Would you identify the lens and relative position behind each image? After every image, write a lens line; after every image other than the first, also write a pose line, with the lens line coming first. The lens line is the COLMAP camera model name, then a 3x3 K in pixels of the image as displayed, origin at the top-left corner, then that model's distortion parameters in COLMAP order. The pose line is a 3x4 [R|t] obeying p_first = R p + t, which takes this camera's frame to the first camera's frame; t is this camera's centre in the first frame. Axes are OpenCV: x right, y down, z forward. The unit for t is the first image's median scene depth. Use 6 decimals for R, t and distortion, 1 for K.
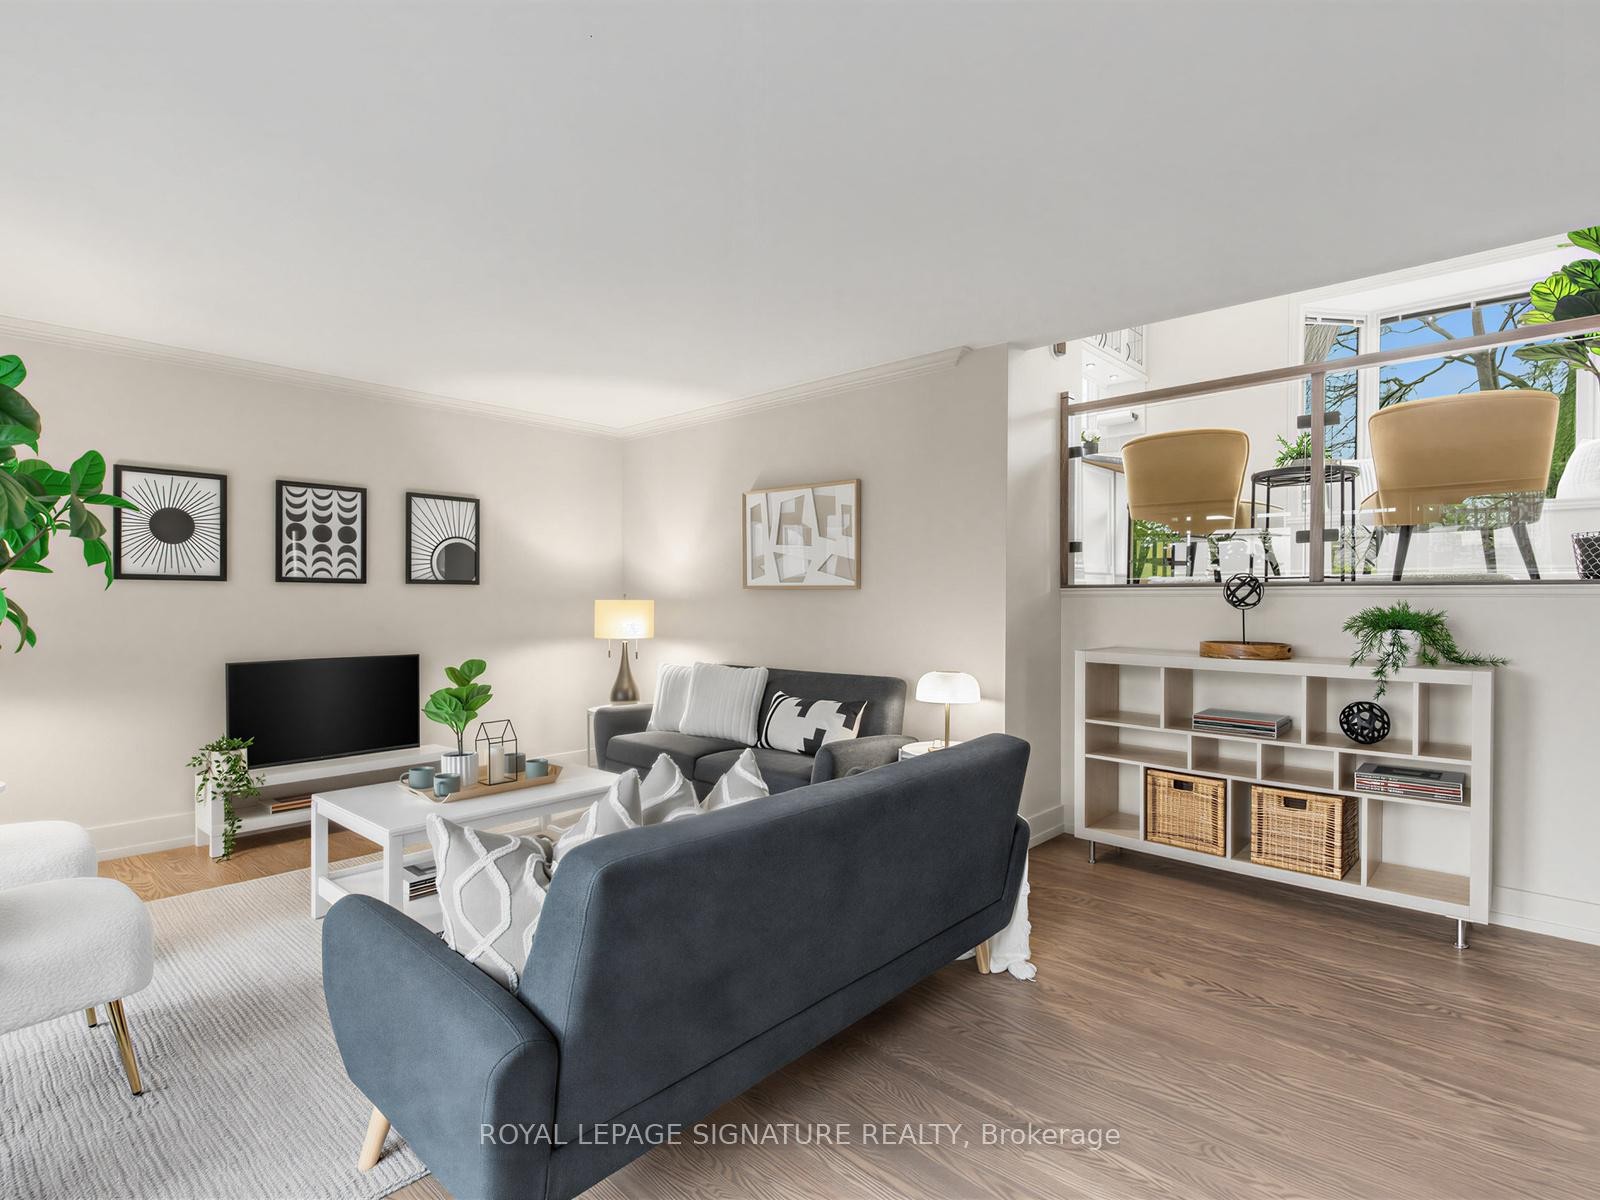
lens RADIAL K [[815.6, 0, 801.2], [0, 815.6, 596.0], [0, 0, 1]] dist [0.001777, -0.000196]
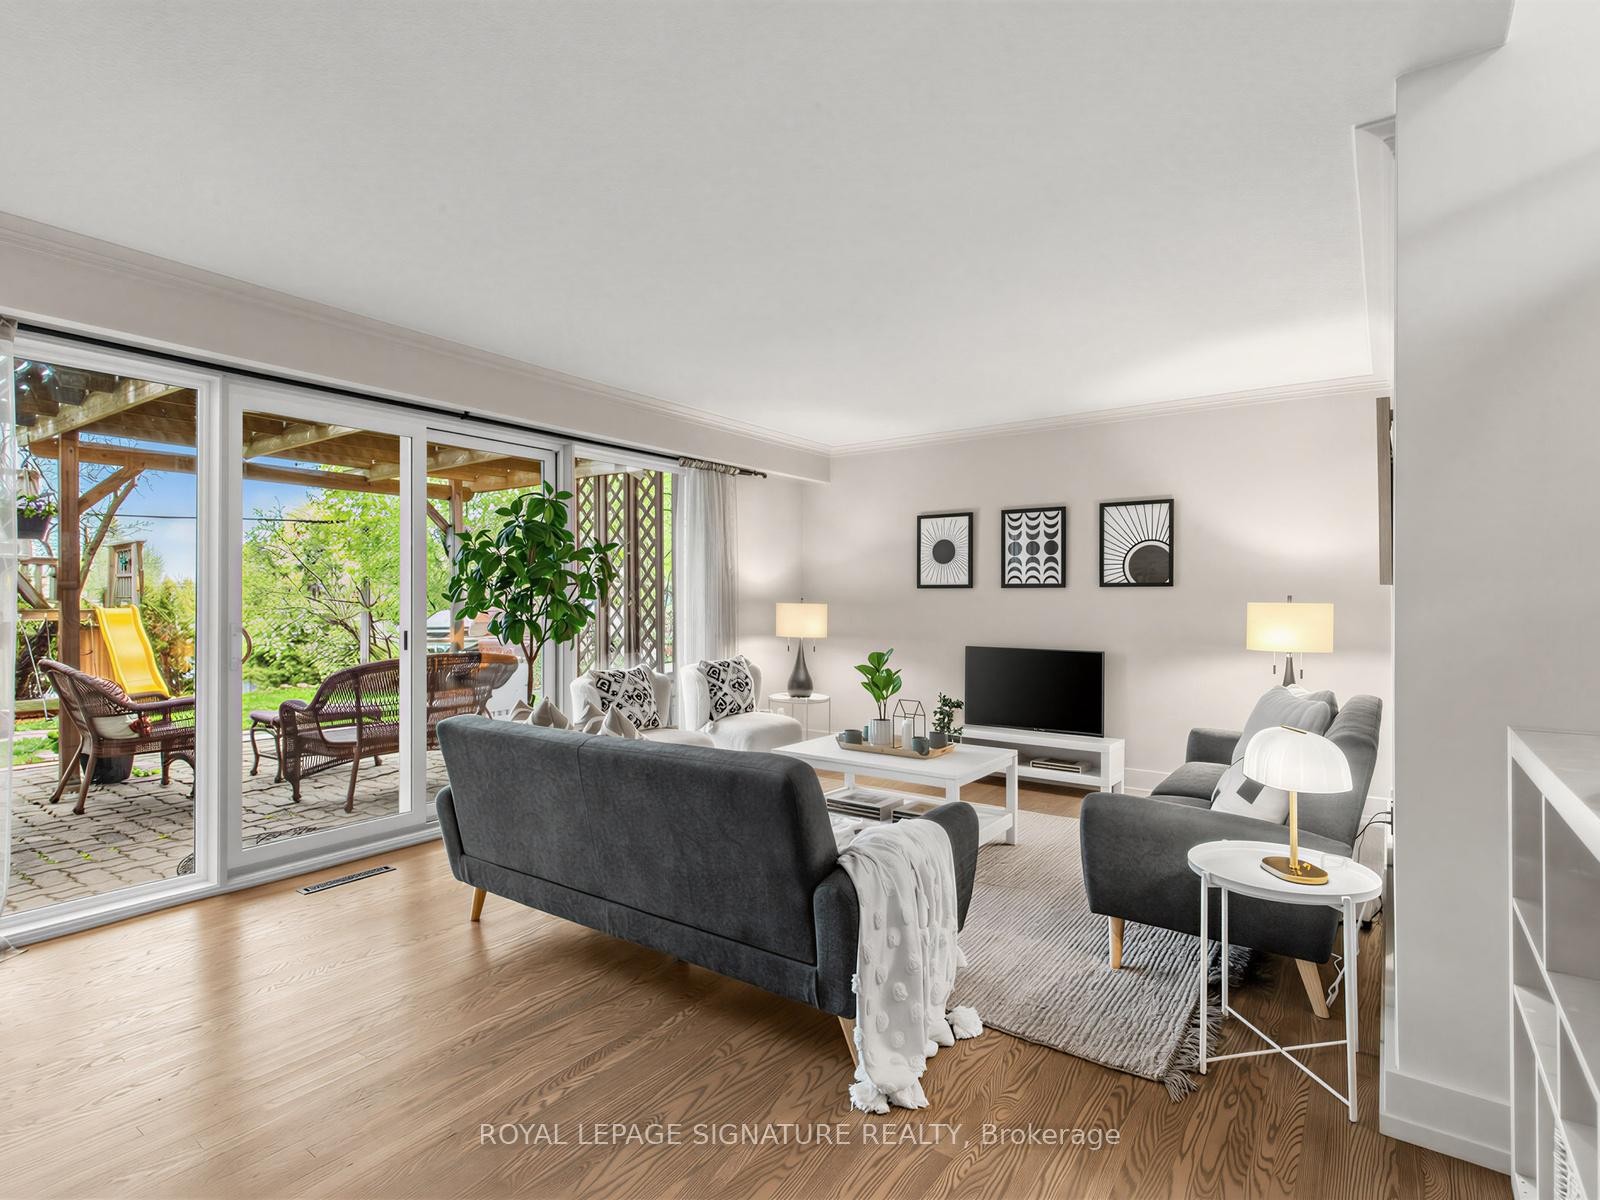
lens RADIAL K [[815.6, 0, 795.3], [0, 815.6, 603.4], [0, 0, 1]] dist [0.001777, -0.000196]
pose [[0.108492, 0.004623, -0.994087, 0.608007], [0.004732, 0.999975, 0.005167, -0.000832], [0.994086, -0.005265, 0.108468, 0.513712]]
